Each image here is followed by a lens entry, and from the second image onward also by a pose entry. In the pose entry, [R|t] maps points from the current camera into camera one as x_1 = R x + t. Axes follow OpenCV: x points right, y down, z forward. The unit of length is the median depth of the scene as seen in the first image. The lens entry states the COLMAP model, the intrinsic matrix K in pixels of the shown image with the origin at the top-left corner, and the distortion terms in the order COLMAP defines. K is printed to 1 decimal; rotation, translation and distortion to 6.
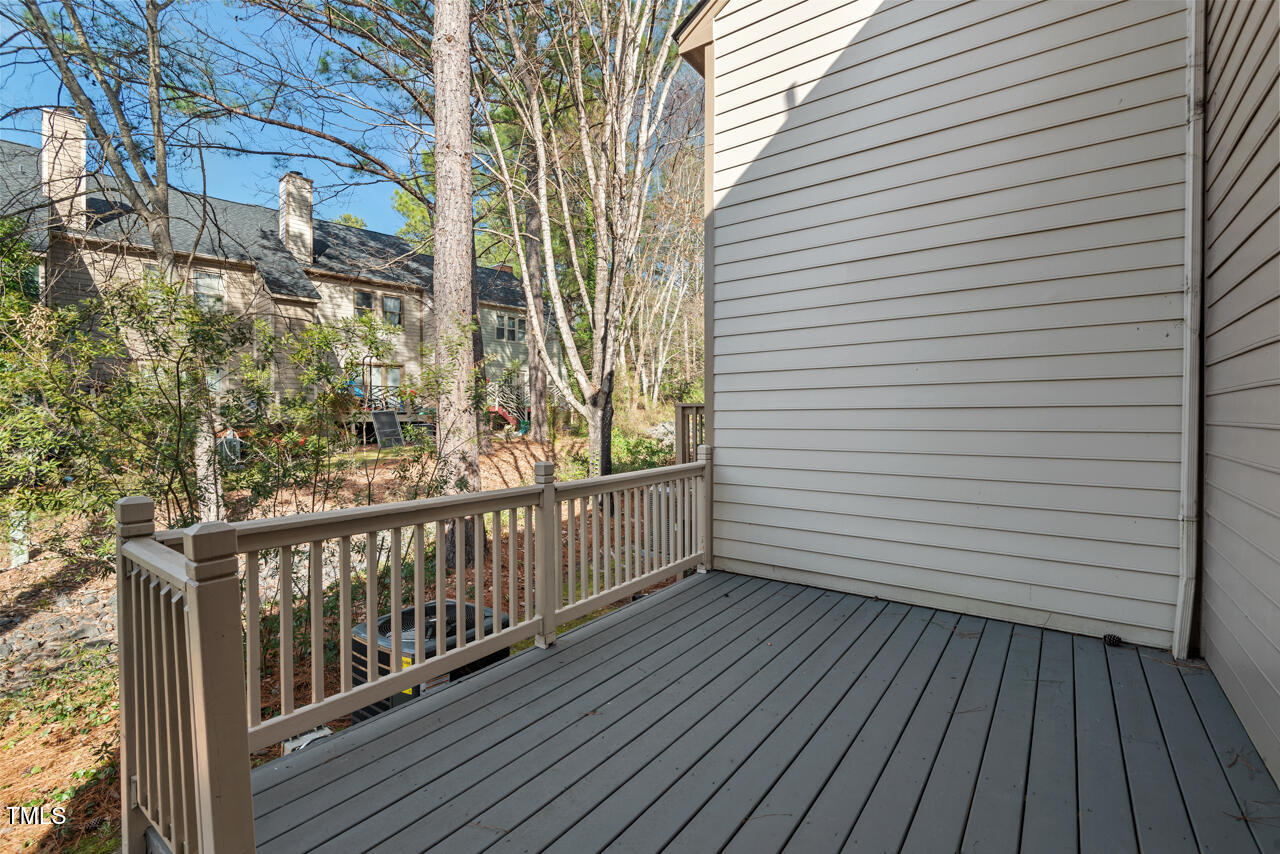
lens RADIAL K [[580.8, 0, 631.0], [0, 580.8, 422.1], [0, 0, 1]] dist [0.022657, -0.013800]
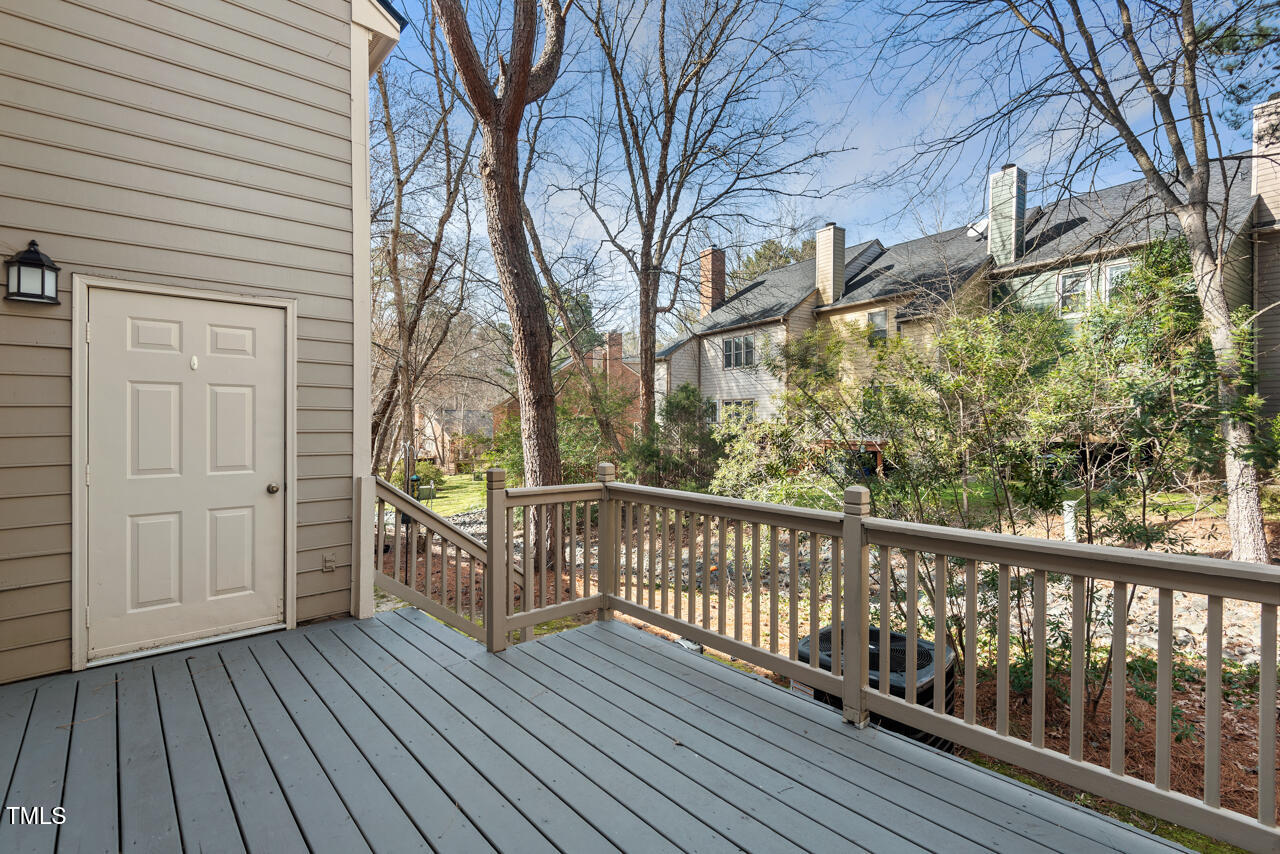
lens RADIAL K [[580.8, 0, 643.0], [0, 580.8, 428.3], [0, 0, 1]] dist [0.022657, -0.013800]
pose [[-0.186908, 0.017807, -0.982216, 0.165304], [-0.016011, 0.999648, 0.021169, -0.003049], [0.982247, 0.019683, -0.186557, 0.219709]]
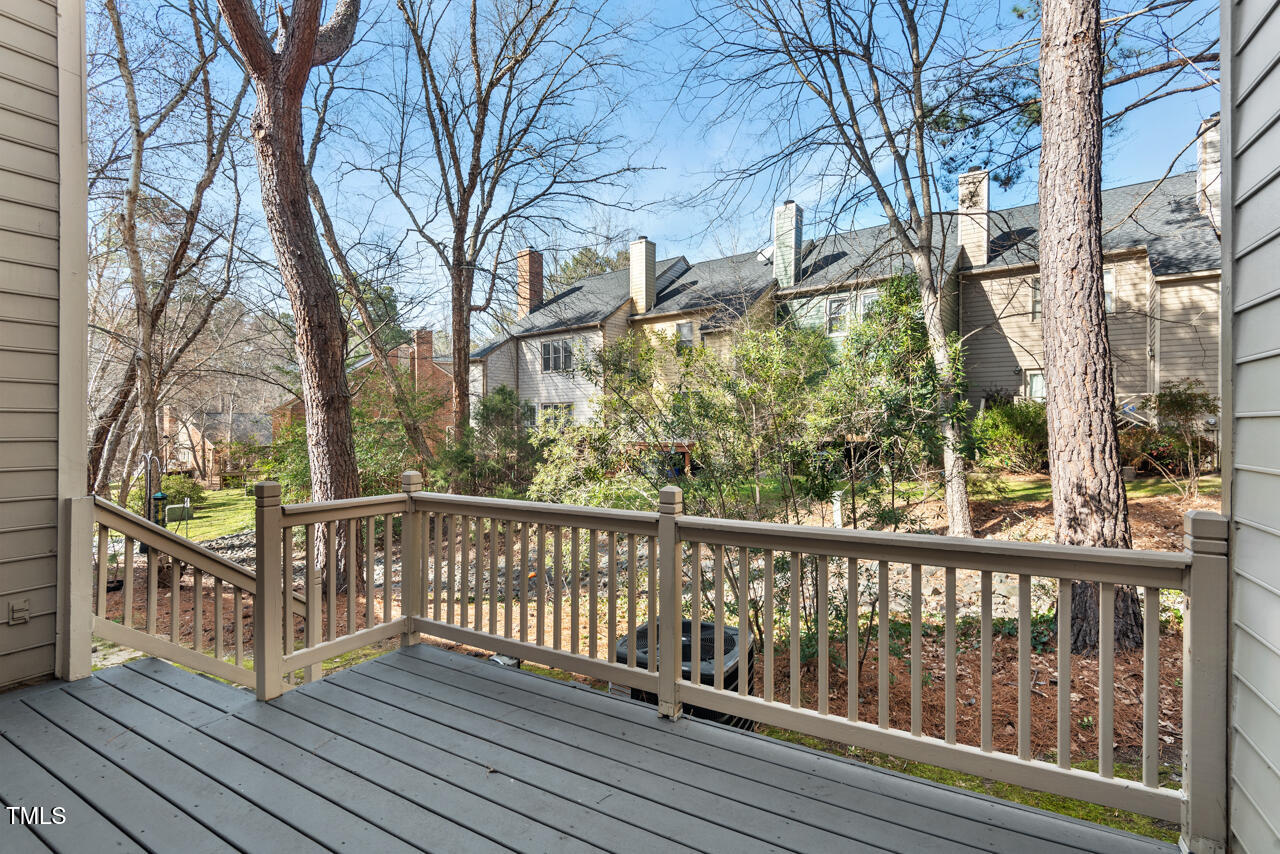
lens RADIAL K [[580.8, 0, 646.7], [0, 580.8, 424.7], [0, 0, 1]] dist [0.022657, -0.013800]
pose [[0.127334, 0.005914, -0.991842, 0.159564], [-0.013921, 0.999894, 0.004175, -0.002843], [0.991762, 0.013276, 0.127403, 0.219997]]
